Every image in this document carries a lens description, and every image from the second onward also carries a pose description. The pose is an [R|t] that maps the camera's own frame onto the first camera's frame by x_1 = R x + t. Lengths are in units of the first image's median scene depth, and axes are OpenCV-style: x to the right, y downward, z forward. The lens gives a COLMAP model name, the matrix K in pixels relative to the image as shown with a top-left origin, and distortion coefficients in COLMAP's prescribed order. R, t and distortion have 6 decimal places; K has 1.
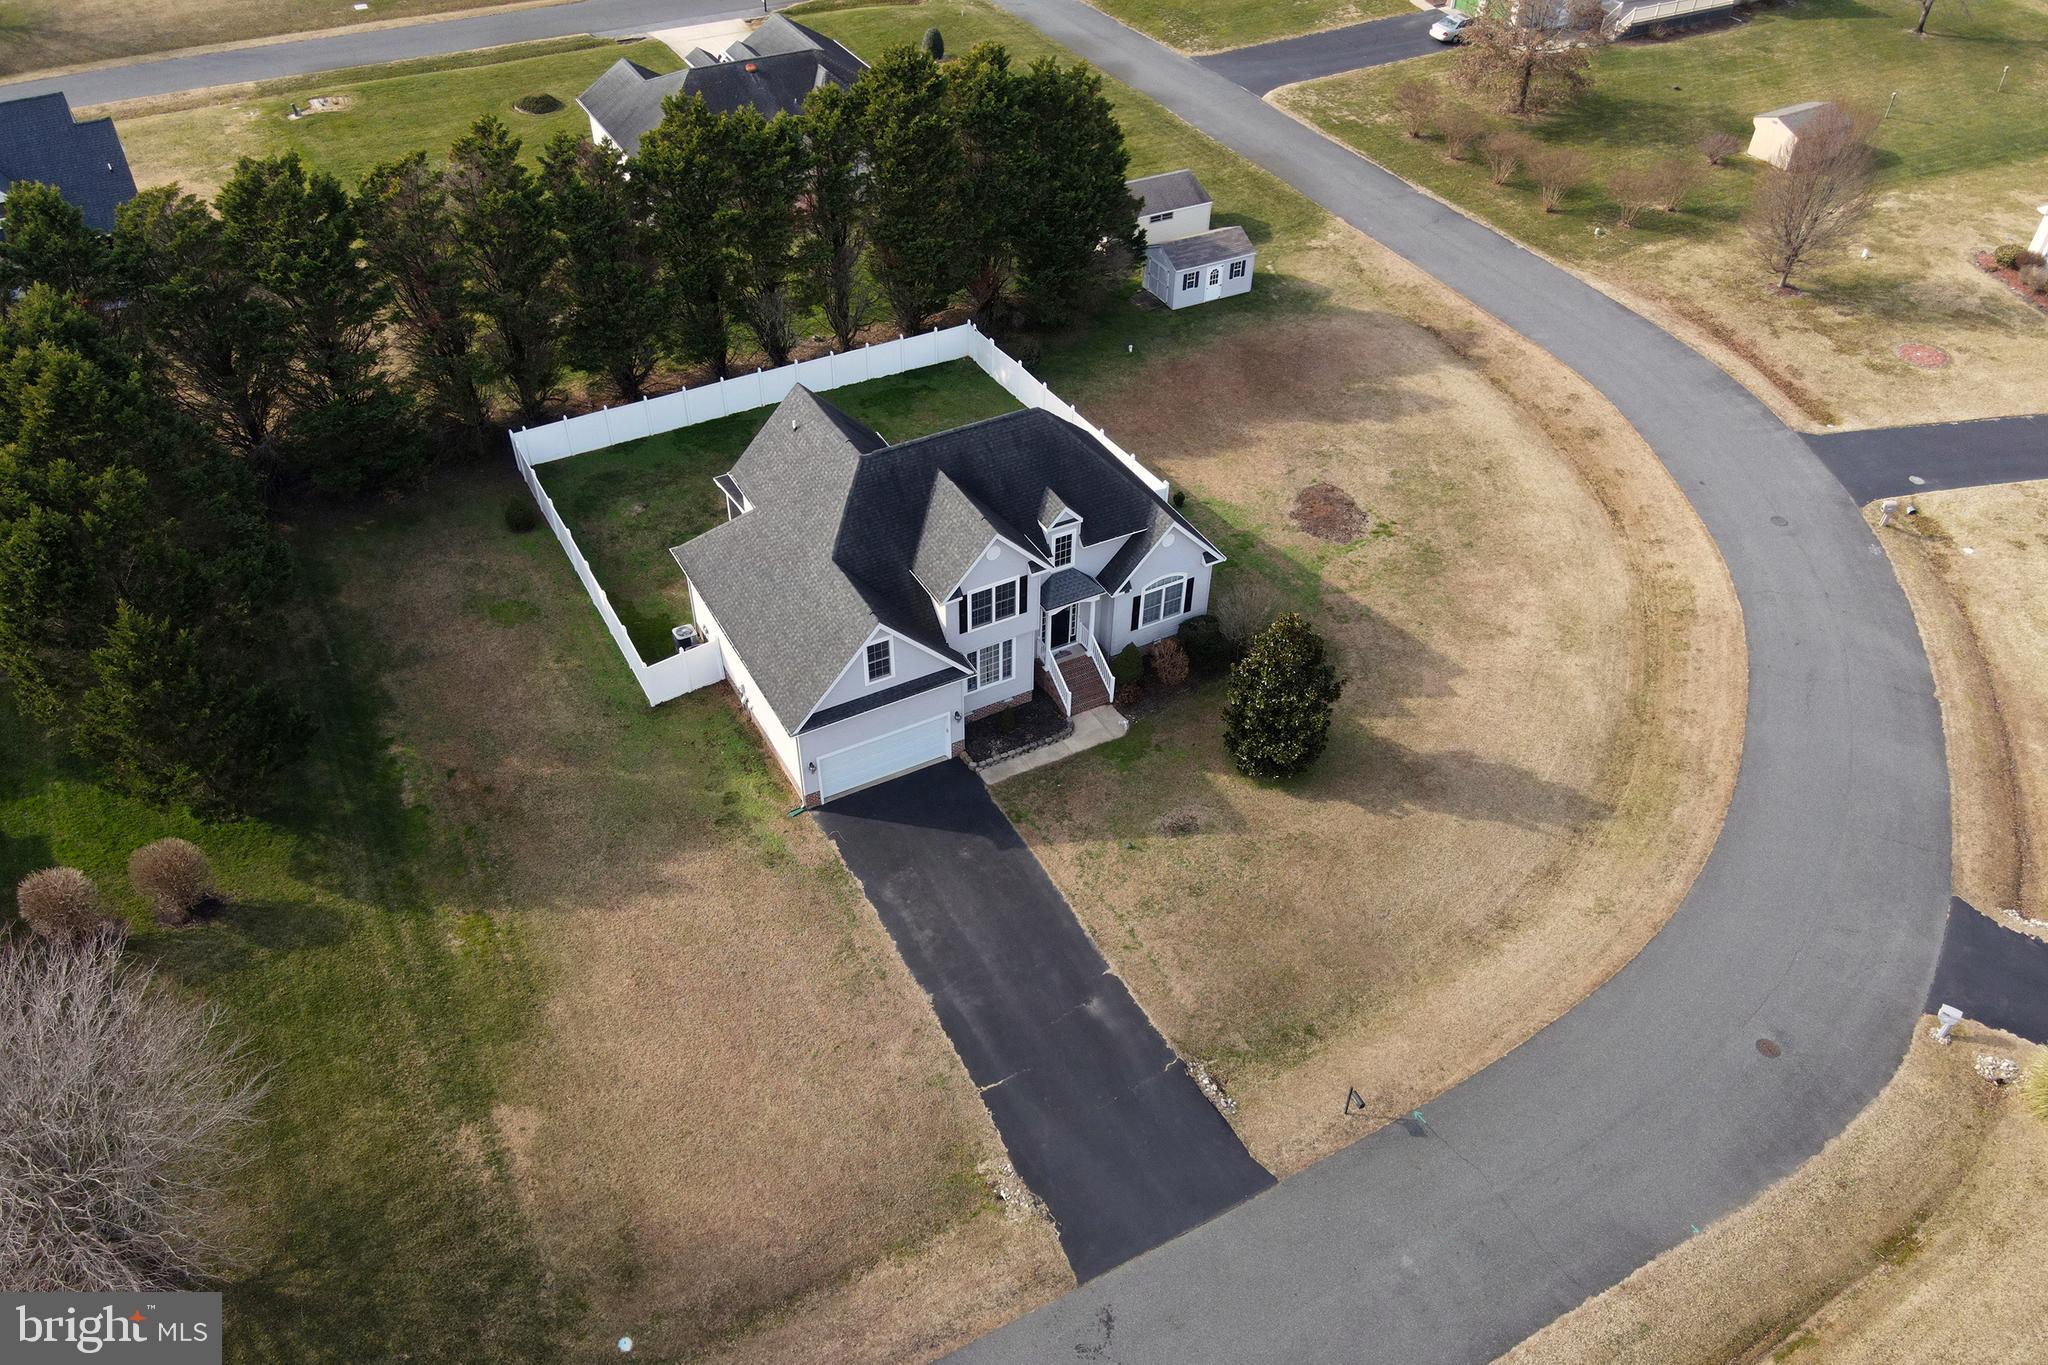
lens RADIAL K [[1595.6, 0, 1024.0], [0, 1595.6, 682.5], [0, 0, 1]] dist [0.006976, 0.003615]
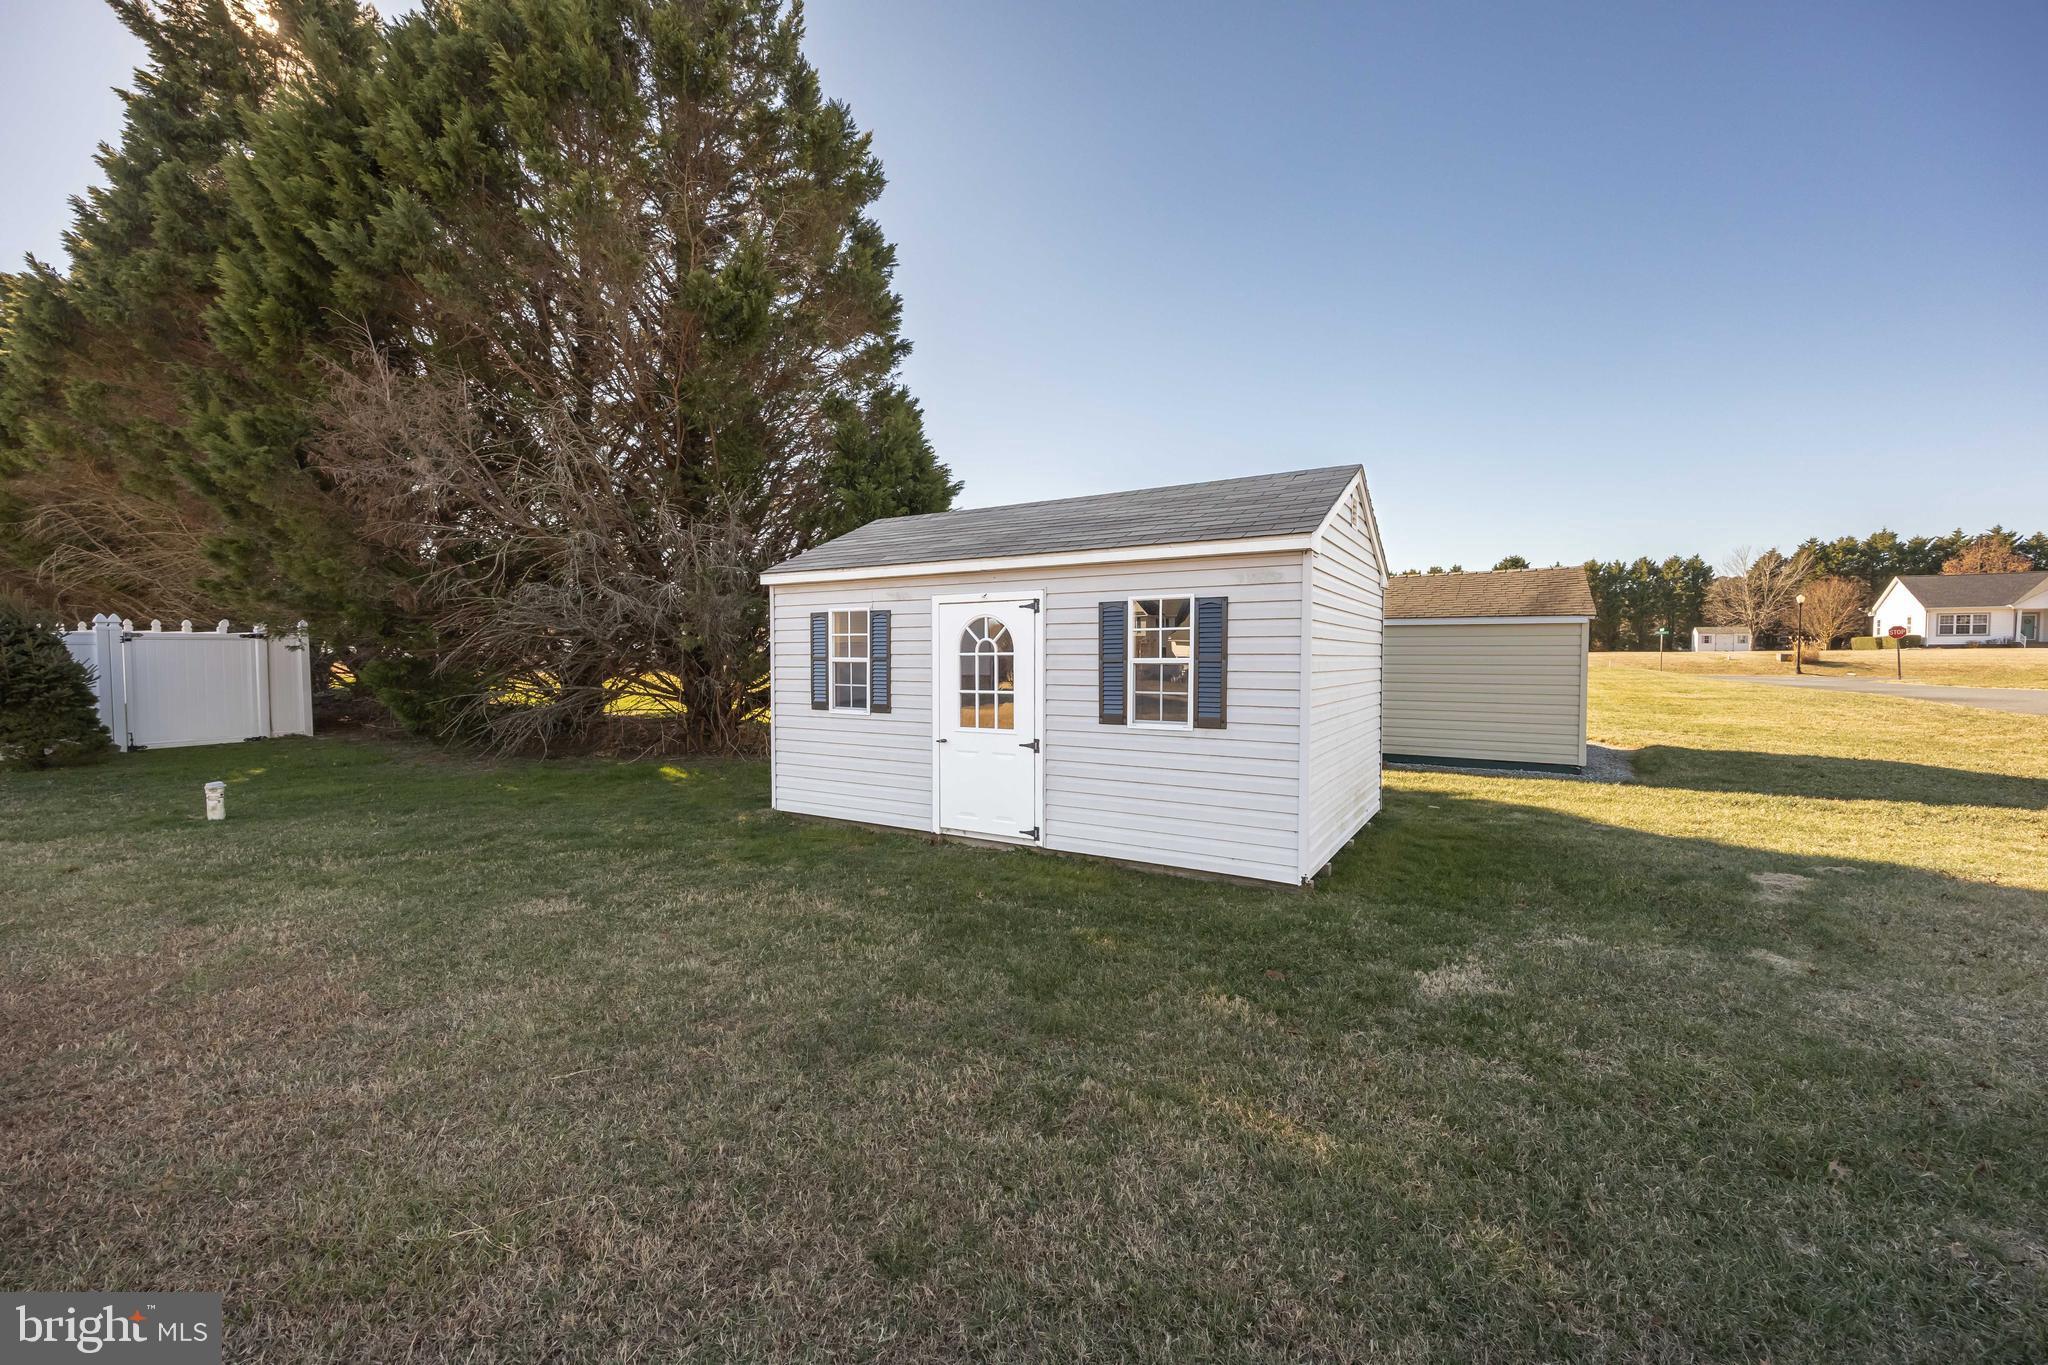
lens RADIAL K [[812.0, 0, 1024.0], [0, 812.0, 682.5], [0, 0, 1]] dist [-0.001102, -0.000381]
pose [[0.510989, 0.021363, -0.859322, 0.269124], [-0.544212, 0.781864, -0.304174, -0.333232], [0.665375, 0.623083, 0.411149, 1.396704]]
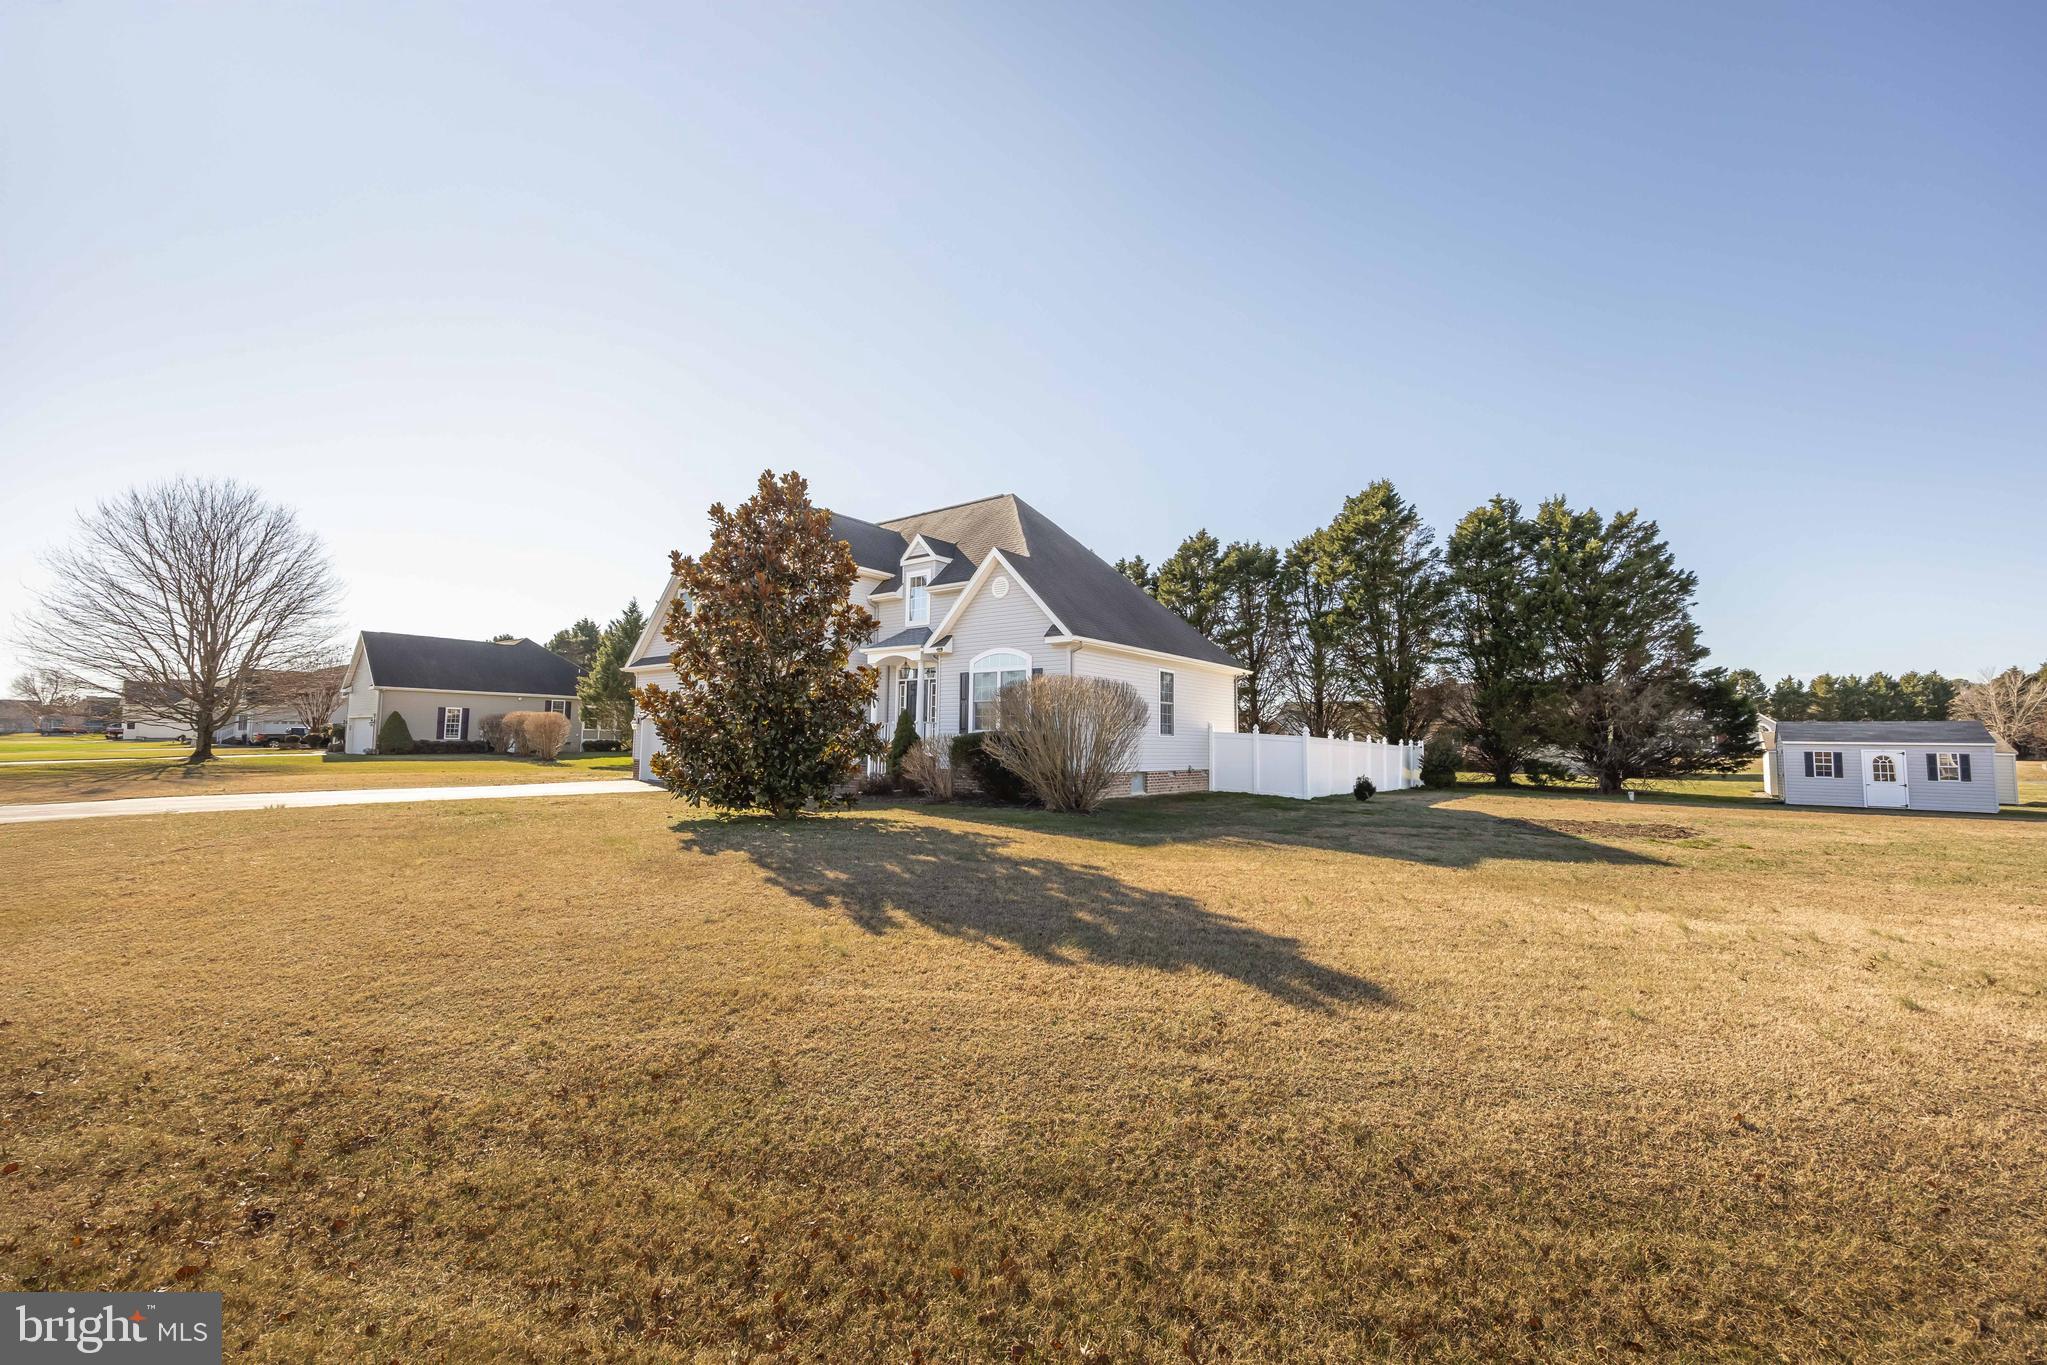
lens RADIAL K [[811.6, 0, 1023.5], [0, 811.6, 682.5], [0, 0, 1]] dist [-0.001102, -0.000381]
pose [[0.393089, -0.070754, -0.916774, 0.410592], [-0.597290, 0.738390, -0.313089, 0.044977], [0.699089, 0.670652, 0.247992, 0.937105]]
